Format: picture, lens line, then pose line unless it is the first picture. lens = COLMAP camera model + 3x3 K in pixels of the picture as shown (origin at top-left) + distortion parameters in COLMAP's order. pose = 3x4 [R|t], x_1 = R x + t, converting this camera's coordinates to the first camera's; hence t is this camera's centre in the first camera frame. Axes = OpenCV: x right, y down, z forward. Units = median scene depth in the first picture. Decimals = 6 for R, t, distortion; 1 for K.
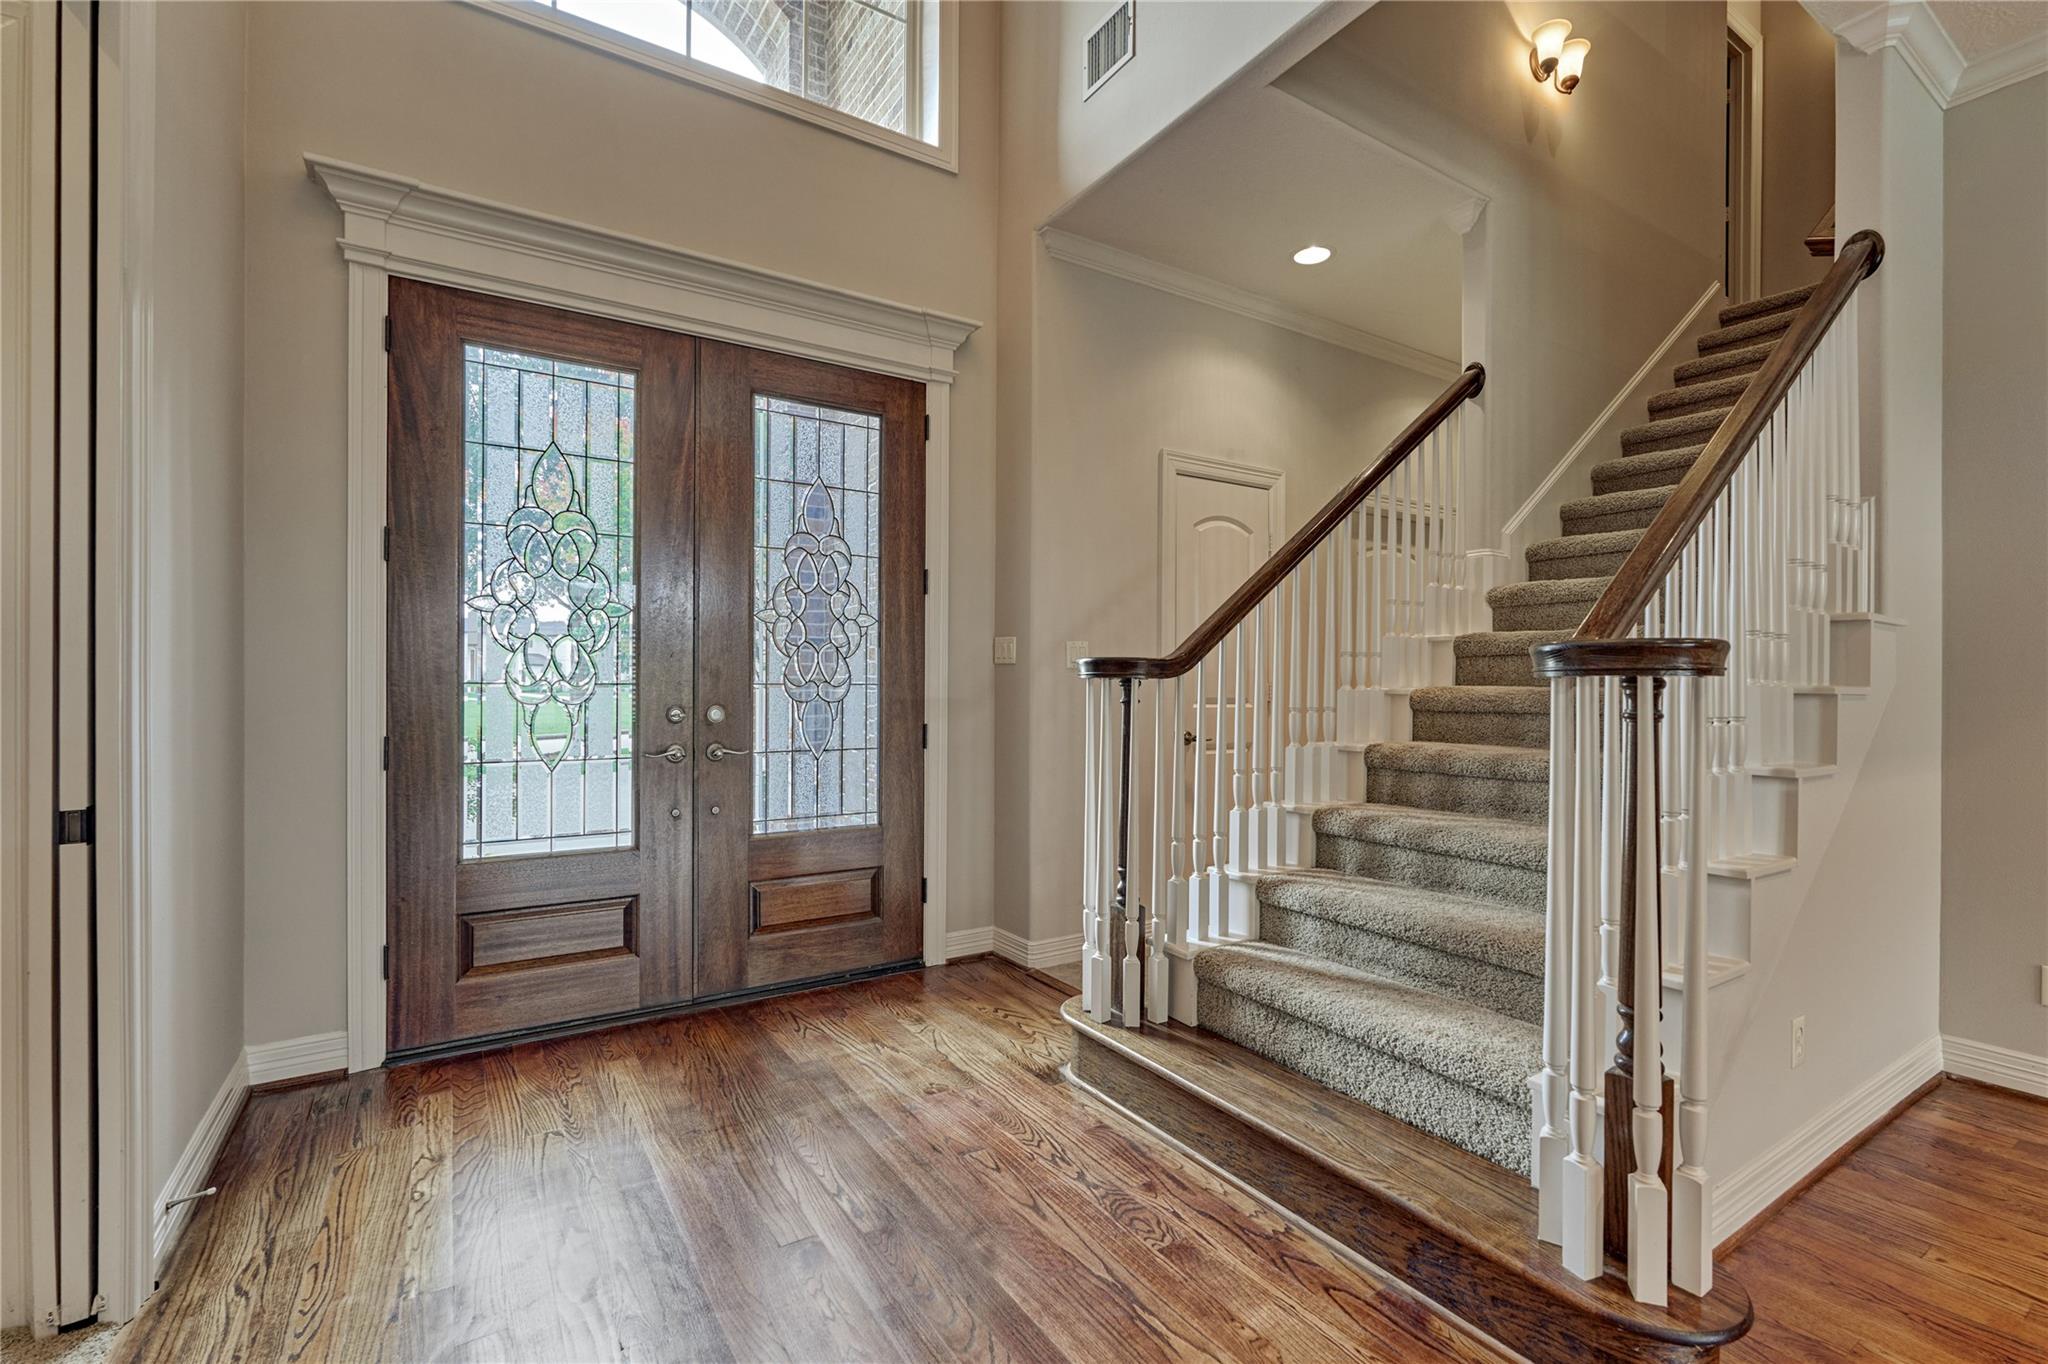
lens RADIAL K [[889.2, 0, 1025.6], [0, 889.2, 683.8], [0, 0, 1]] dist [-0.001840, -0.000171]
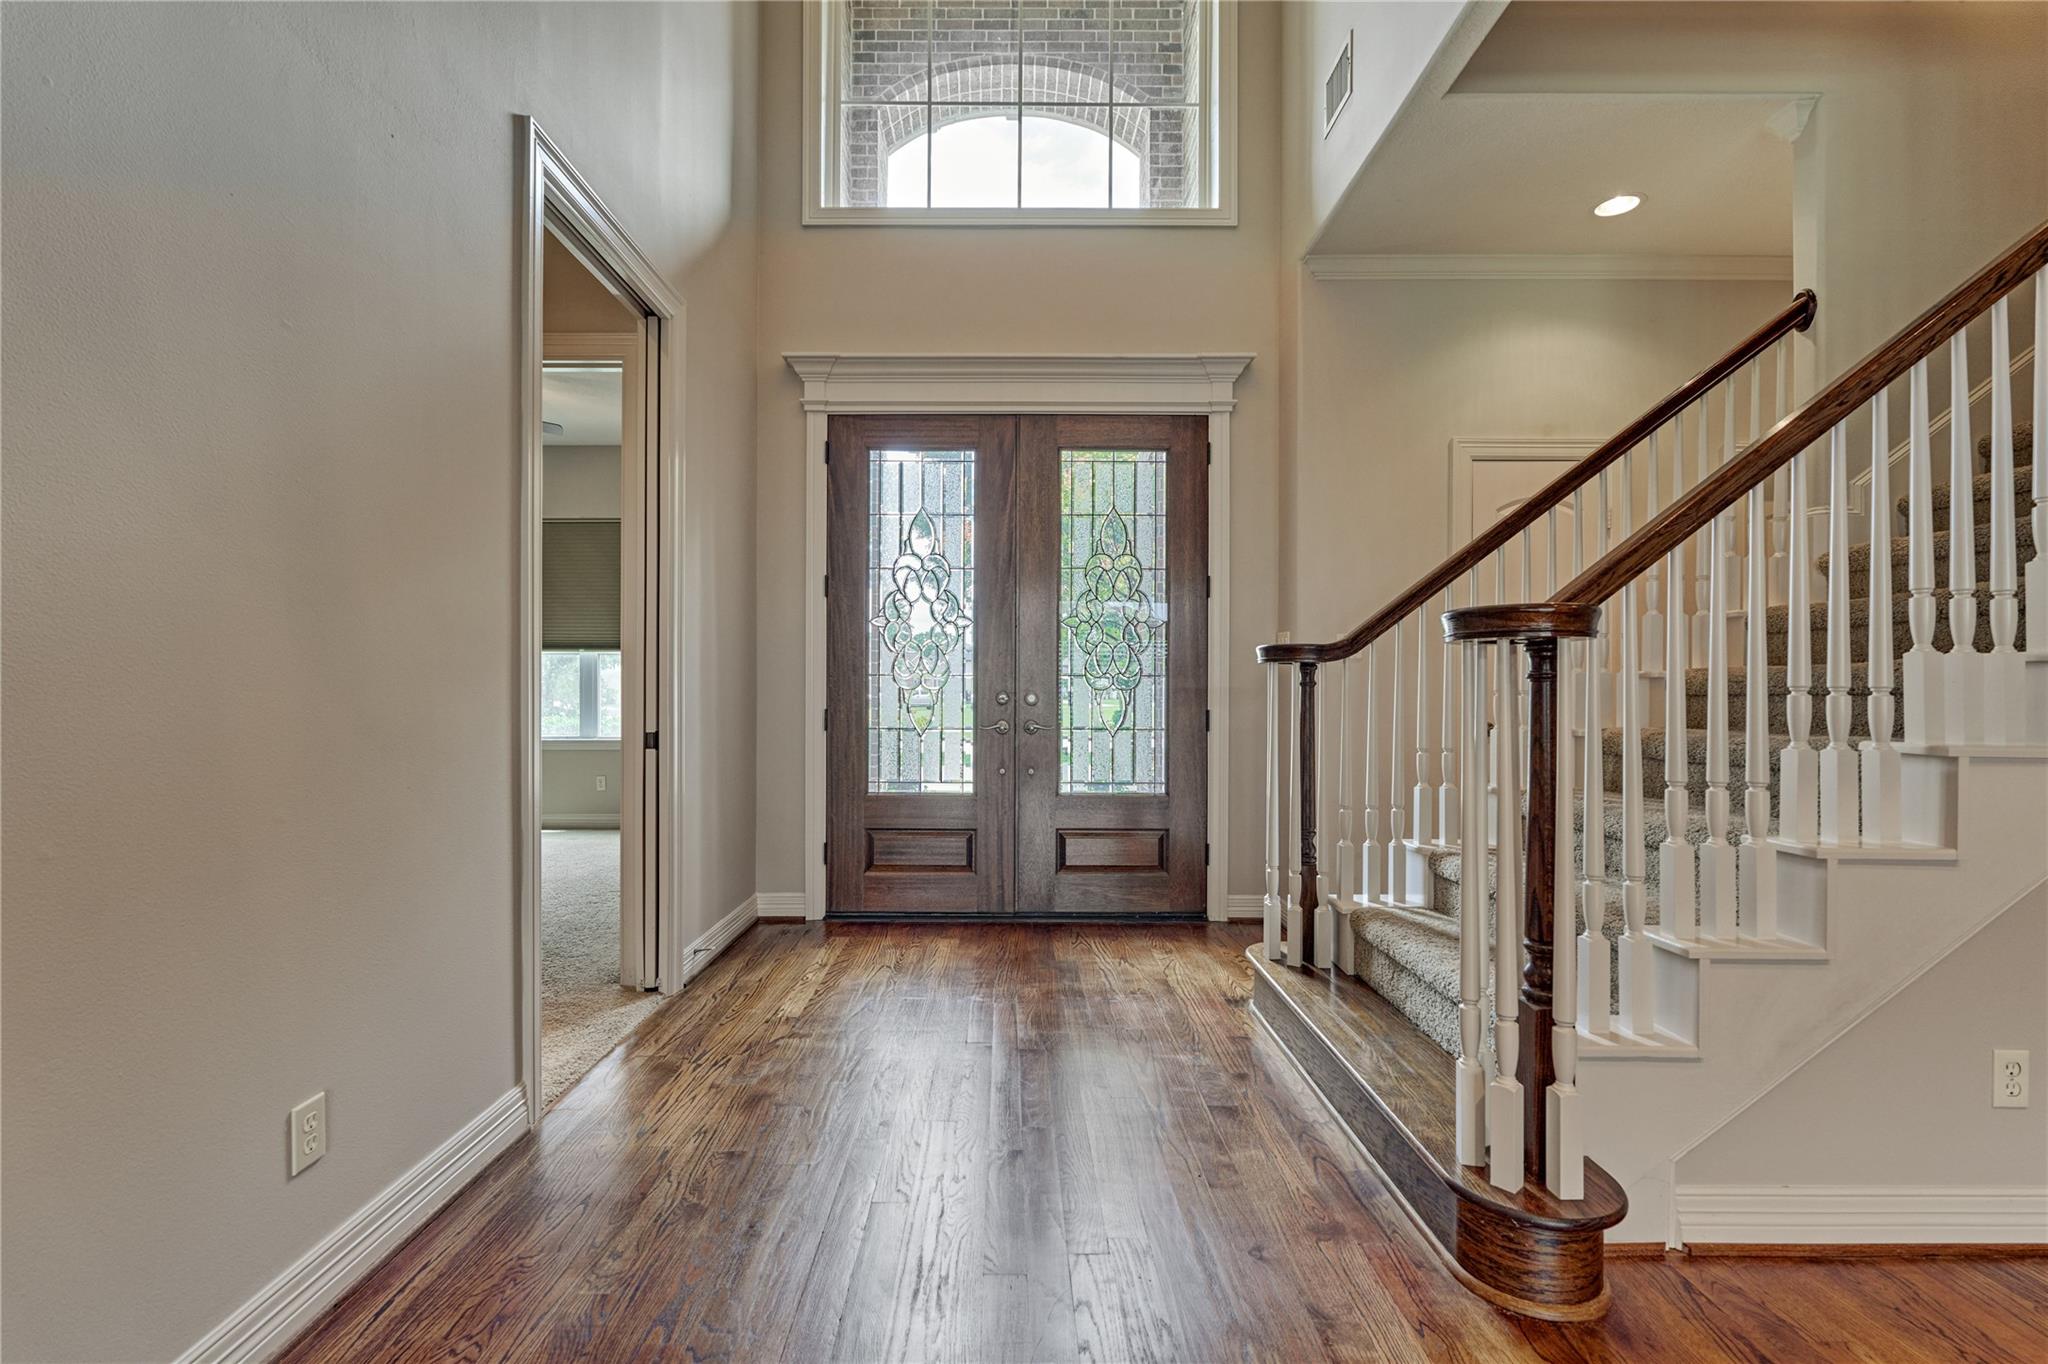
lens RADIAL K [[907.7, 0, 1027.4], [0, 907.7, 685.9], [0, 0, 1]] dist [-0.001994, -0.000897]
pose [[0.846672, -0.005763, -0.532084, 0.368987], [0.001039, 0.999957, -0.009177, 0.028755], [0.532114, 0.007217, 0.846642, -0.141898]]
